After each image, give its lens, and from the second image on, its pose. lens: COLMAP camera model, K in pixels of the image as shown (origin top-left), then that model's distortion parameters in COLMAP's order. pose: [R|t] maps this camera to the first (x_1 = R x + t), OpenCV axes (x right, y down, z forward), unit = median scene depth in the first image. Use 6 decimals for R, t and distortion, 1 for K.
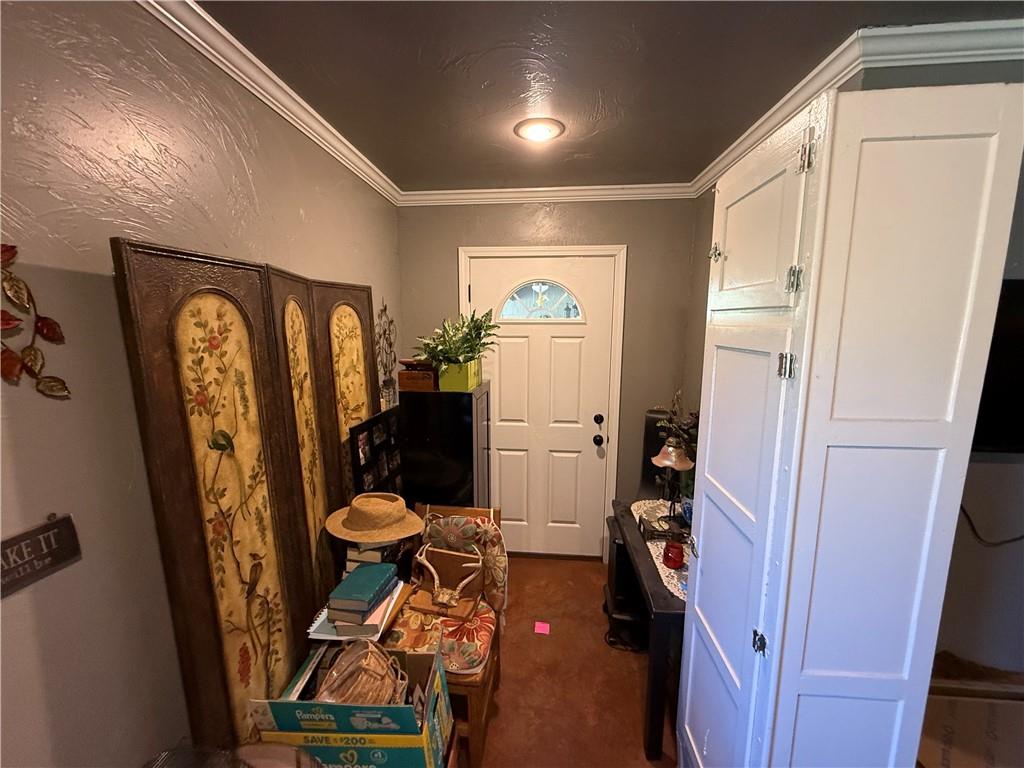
lens RADIAL K [[407.0, 0, 510.6], [0, 407.0, 386.6], [0, 0, 1]] dist [0.002960, 0.000387]
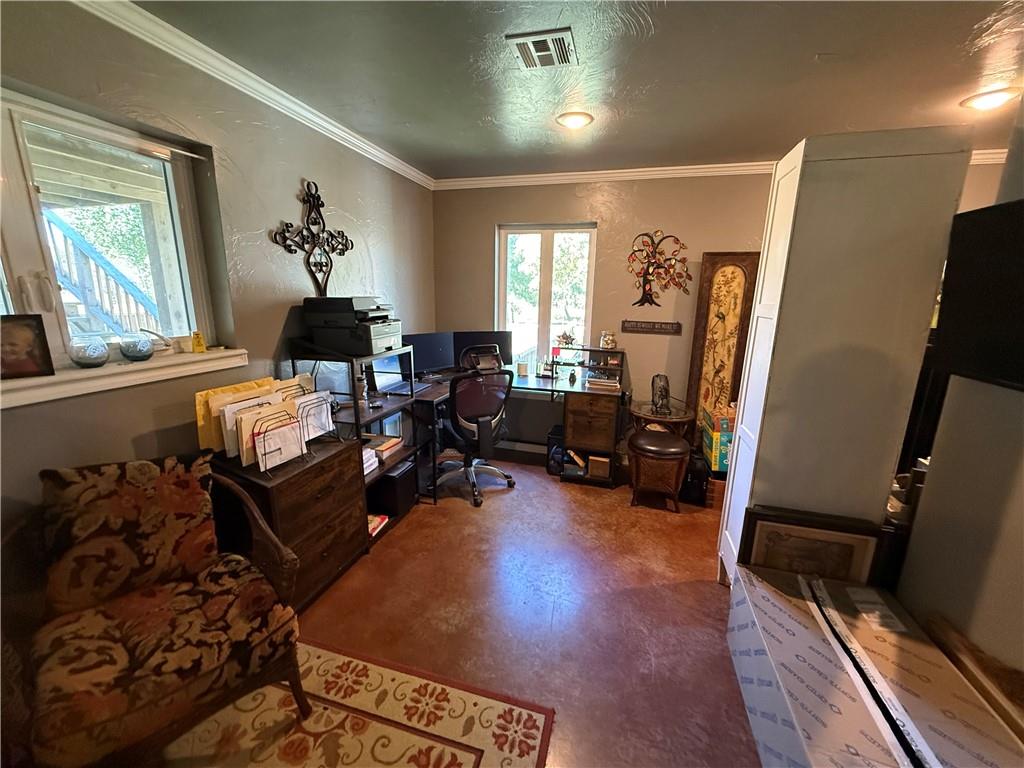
lens RADIAL K [[407.0, 0, 513.2], [0, 407.0, 384.6], [0, 0, 1]] dist [0.002960, 0.000387]
pose [[-0.194645, 0.215903, -0.956817, 2.524142], [-0.172953, 0.952636, 0.250143, 0.129394], [0.965505, 0.214173, -0.148084, 0.082572]]
